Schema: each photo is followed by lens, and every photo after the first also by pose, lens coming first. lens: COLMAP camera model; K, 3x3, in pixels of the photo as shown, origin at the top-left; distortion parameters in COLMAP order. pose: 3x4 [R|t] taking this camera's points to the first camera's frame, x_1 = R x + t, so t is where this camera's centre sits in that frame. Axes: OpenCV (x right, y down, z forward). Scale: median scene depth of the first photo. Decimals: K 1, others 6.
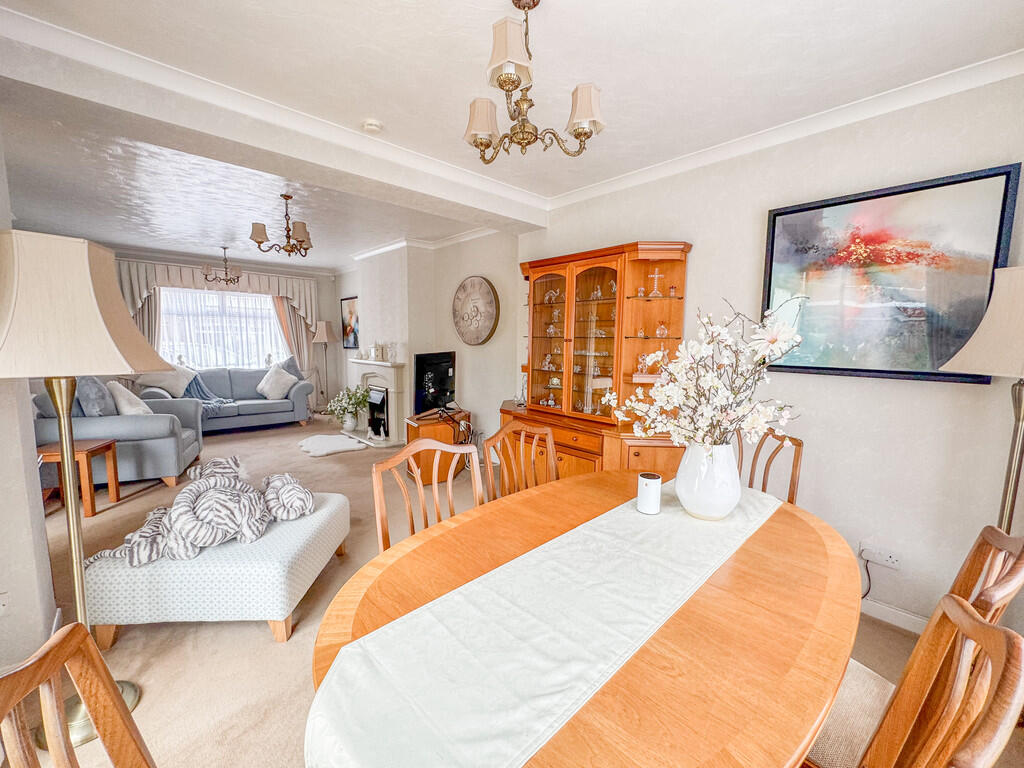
lens RADIAL K [[413.2, 0, 513.4], [0, 413.2, 380.6], [0, 0, 1]] dist [-0.001607, -0.000089]
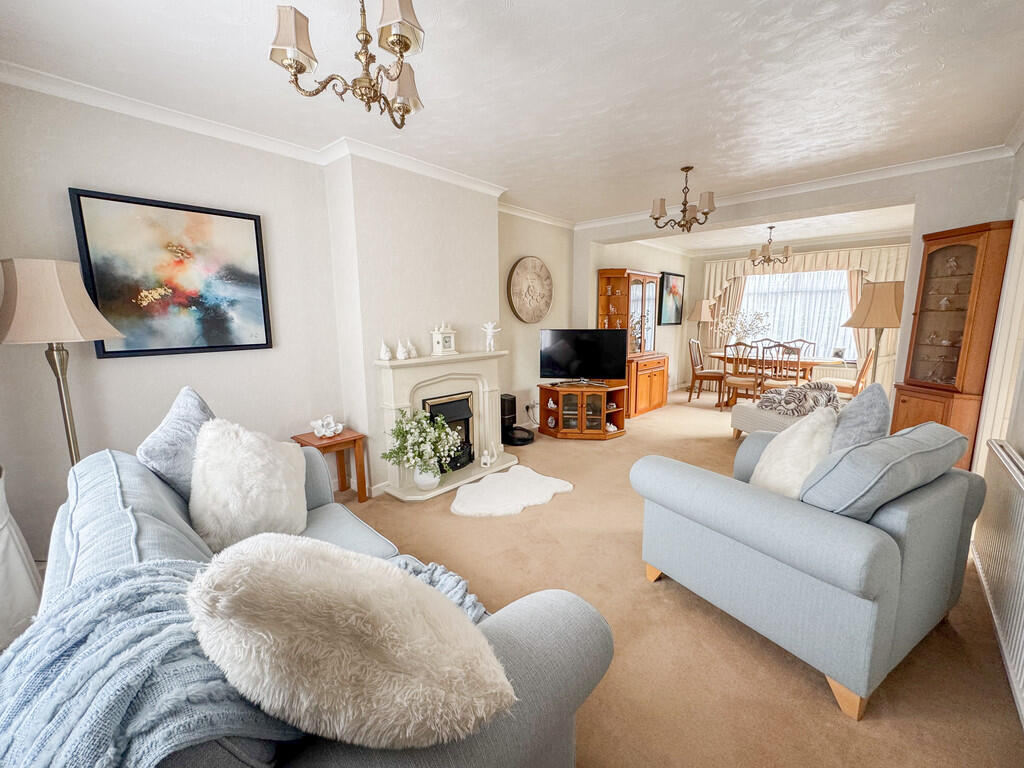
lens RADIAL K [[413.2, 0, 513.4], [0, 413.2, 380.6], [0, 0, 1]] dist [-0.001607, -0.000089]
pose [[-0.070217, -0.168081, 0.983269, -1.326005], [0.099647, 0.979590, 0.174568, -0.149943], [-0.992542, 0.110237, -0.052035, 1.288612]]
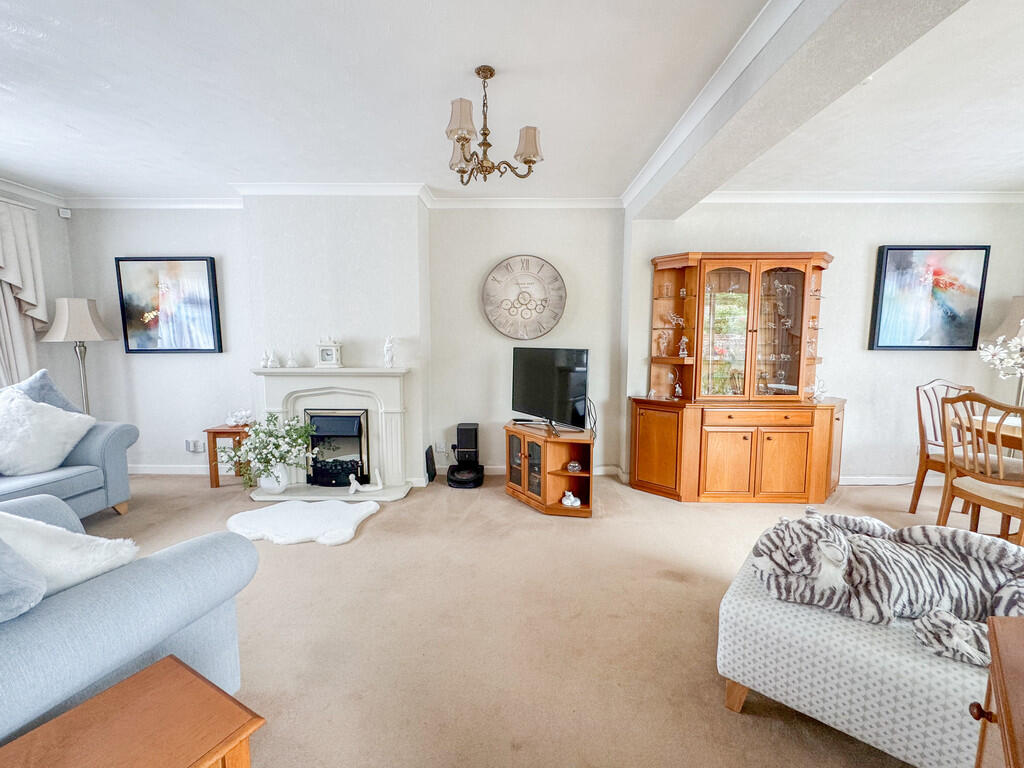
lens RADIAL K [[413.2, 0, 513.4], [0, 413.2, 380.6], [0, 0, 1]] dist [-0.001607, -0.000089]
pose [[0.690033, -0.082138, 0.719102, -0.827360], [0.078791, 0.996160, 0.038179, -0.044356], [-0.719476, 0.030314, 0.693855, 0.530993]]
